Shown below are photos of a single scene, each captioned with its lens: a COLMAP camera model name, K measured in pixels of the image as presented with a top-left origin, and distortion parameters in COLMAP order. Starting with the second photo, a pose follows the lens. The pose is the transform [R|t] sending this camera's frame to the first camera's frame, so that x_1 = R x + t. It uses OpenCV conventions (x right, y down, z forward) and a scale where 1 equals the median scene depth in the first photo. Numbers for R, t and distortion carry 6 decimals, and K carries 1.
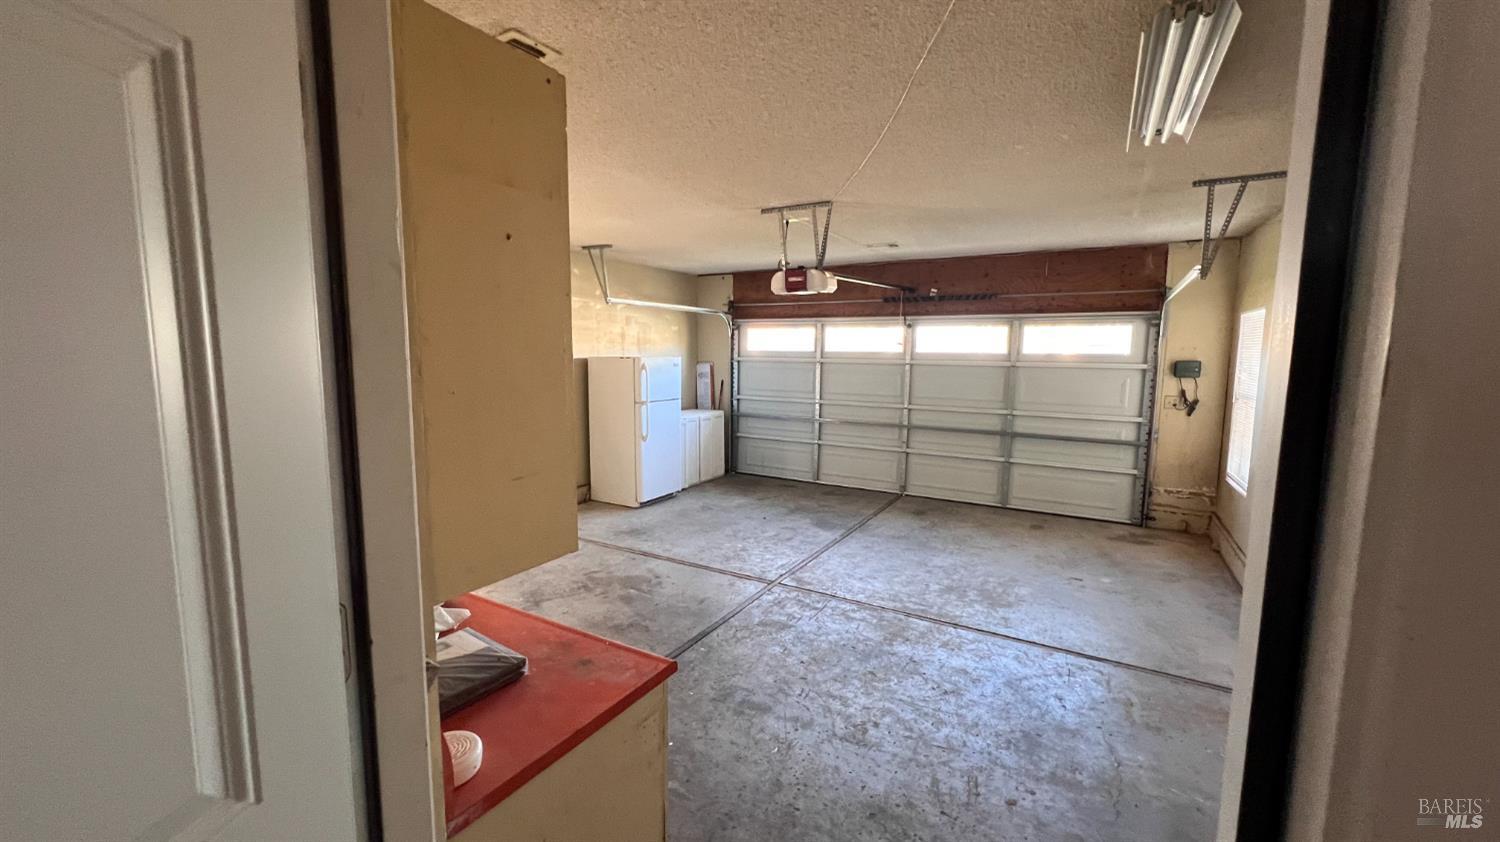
lens RADIAL K [[600.0, 0, 744.4], [0, 600.0, 421.3], [0, 0, 1]] dist [0.000397, 0.000095]
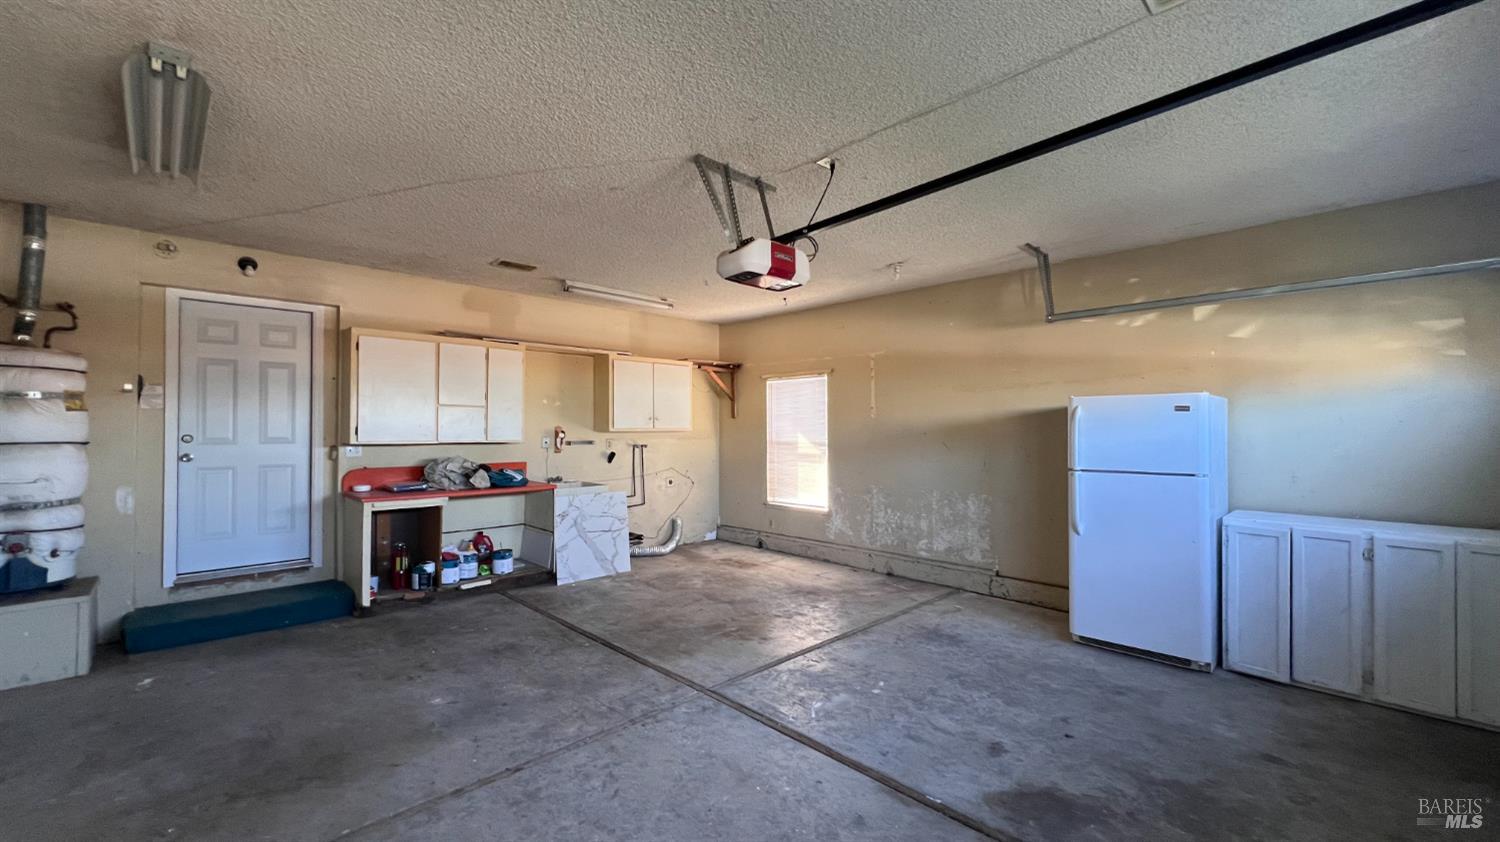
lens RADIAL K [[600.0, 0, 743.9], [0, 600.0, 424.1], [0, 0, 1]] dist [0.000397, 0.000095]
pose [[-0.267922, -0.016651, -0.963297, 0.603712], [-0.112491, 0.993553, 0.014113, -0.056600], [0.956851, 0.112143, -0.268067, 0.969445]]
